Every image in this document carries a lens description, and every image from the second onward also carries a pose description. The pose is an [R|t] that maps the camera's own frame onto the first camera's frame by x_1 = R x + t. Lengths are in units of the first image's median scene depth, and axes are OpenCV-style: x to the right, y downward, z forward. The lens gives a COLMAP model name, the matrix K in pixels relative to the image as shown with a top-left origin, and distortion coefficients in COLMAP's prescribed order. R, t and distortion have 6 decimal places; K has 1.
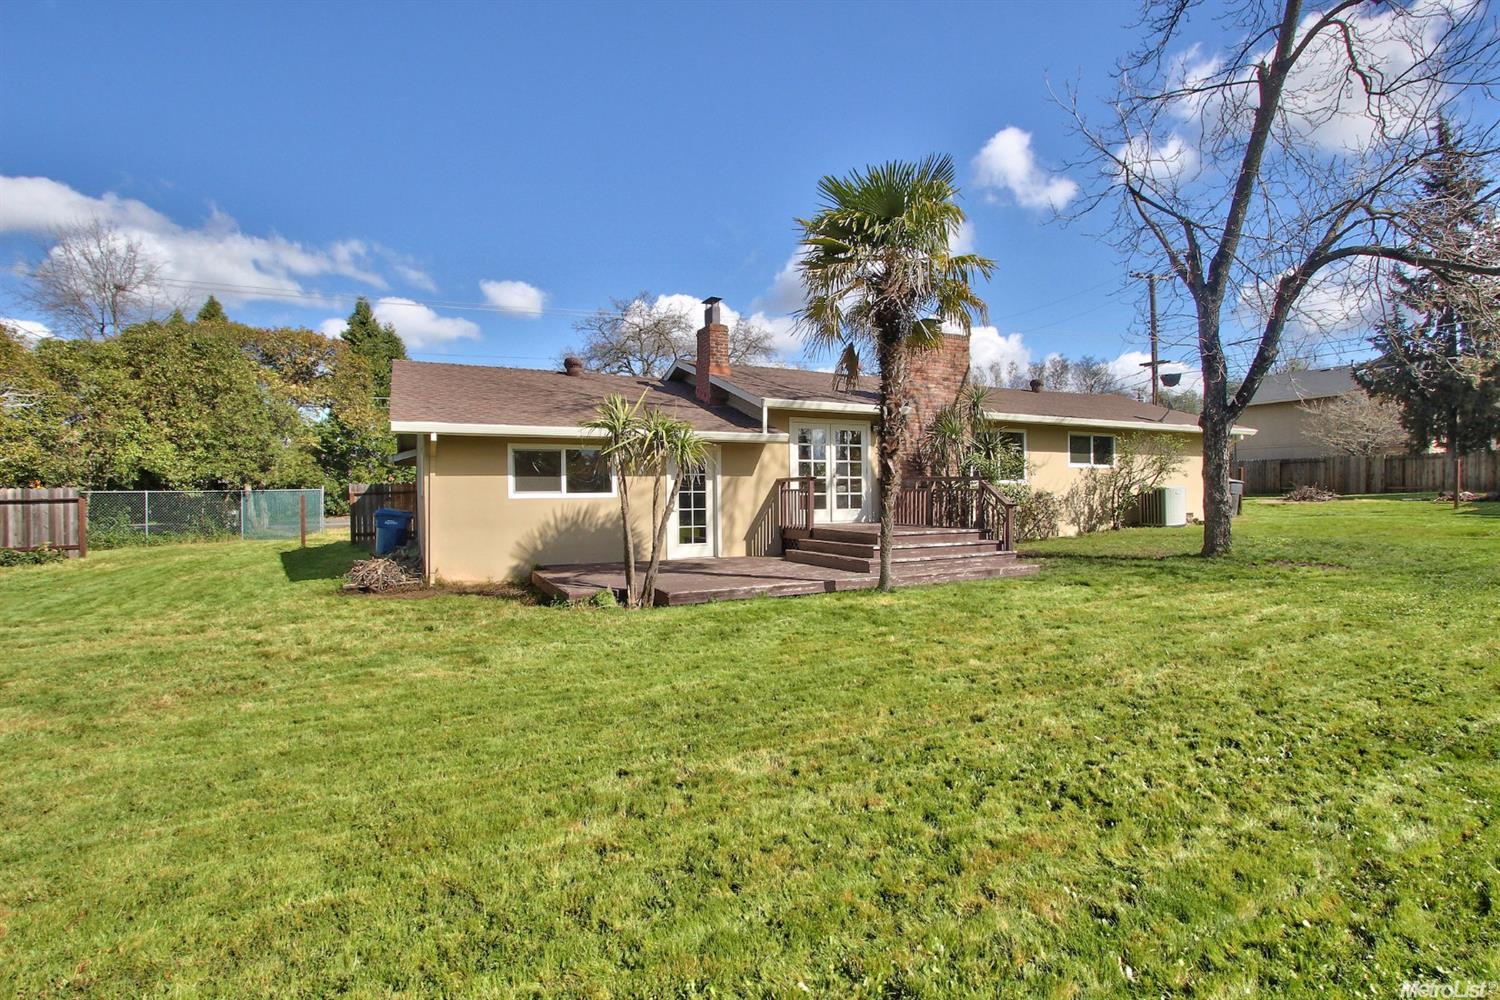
lens RADIAL K [[716.7, 0, 727.9], [0, 716.7, 494.3], [0, 0, 1]] dist [-0.018976, 0.002474]
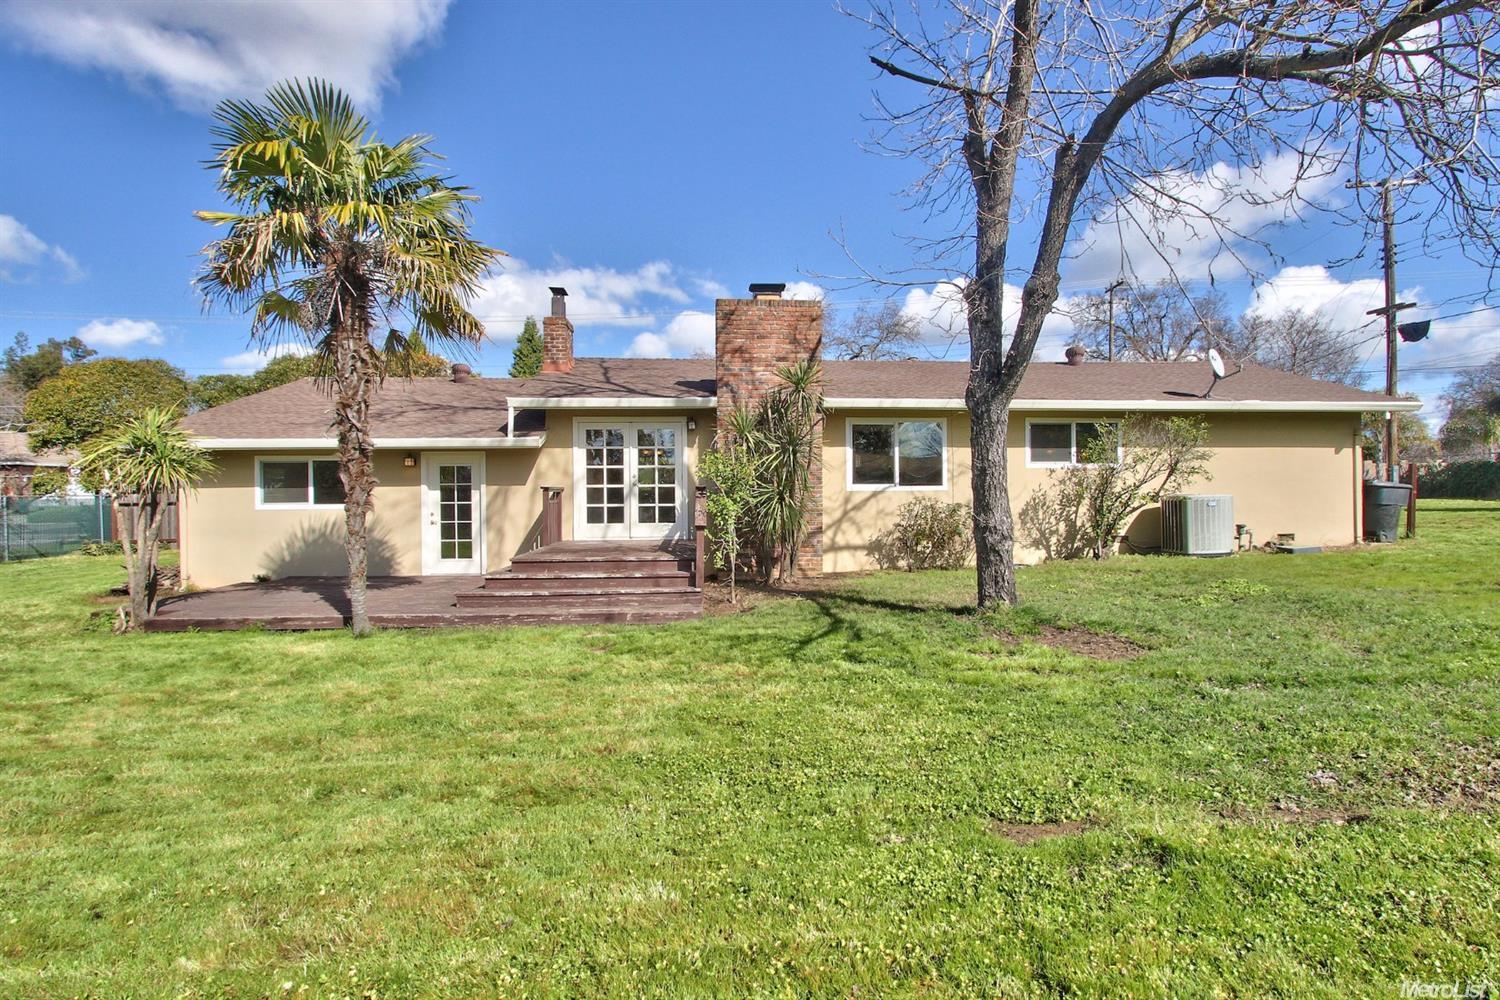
lens RADIAL K [[716.7, 0, 754.2], [0, 716.7, 504.9], [0, 0, 1]] dist [-0.018976, 0.002474]
pose [[0.922560, 0.009031, -0.385749, 0.620495], [-0.000724, 0.999765, 0.021676, -0.019877], [0.385854, -0.019718, 0.922349, 0.279221]]
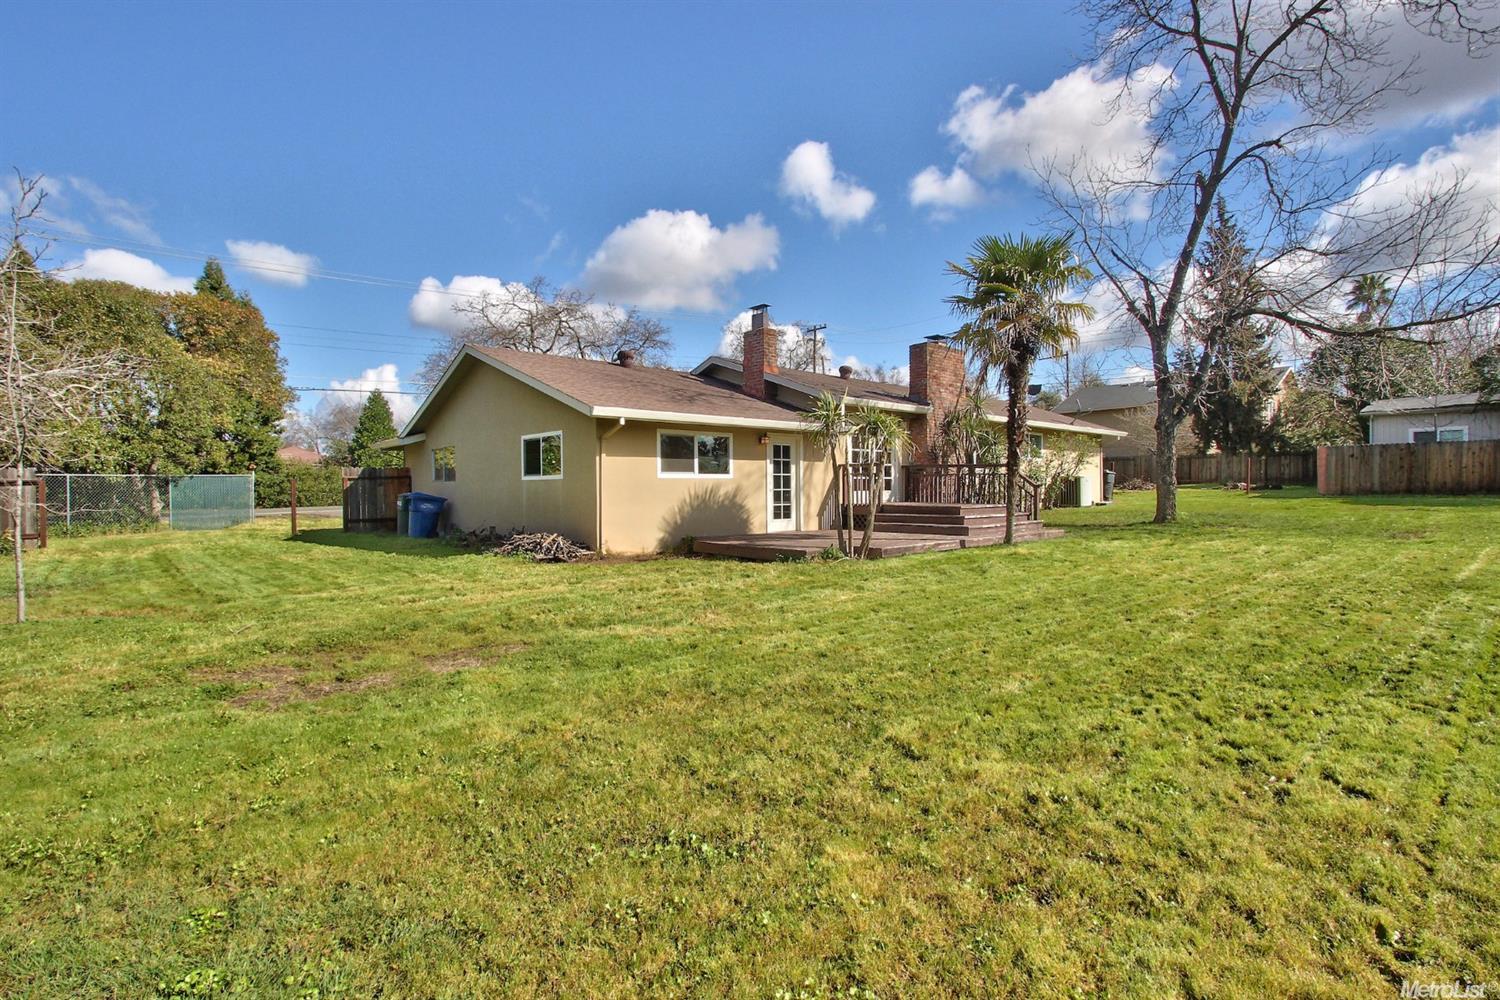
lens RADIAL K [[716.7, 0, 742.4], [0, 716.7, 509.7], [0, 0, 1]] dist [-0.018976, 0.002474]
pose [[0.962030, -0.005683, 0.272883, -0.403123], [-0.002313, 0.999577, 0.028974, 0.018962], [-0.272933, -0.028505, 0.961611, -0.098913]]
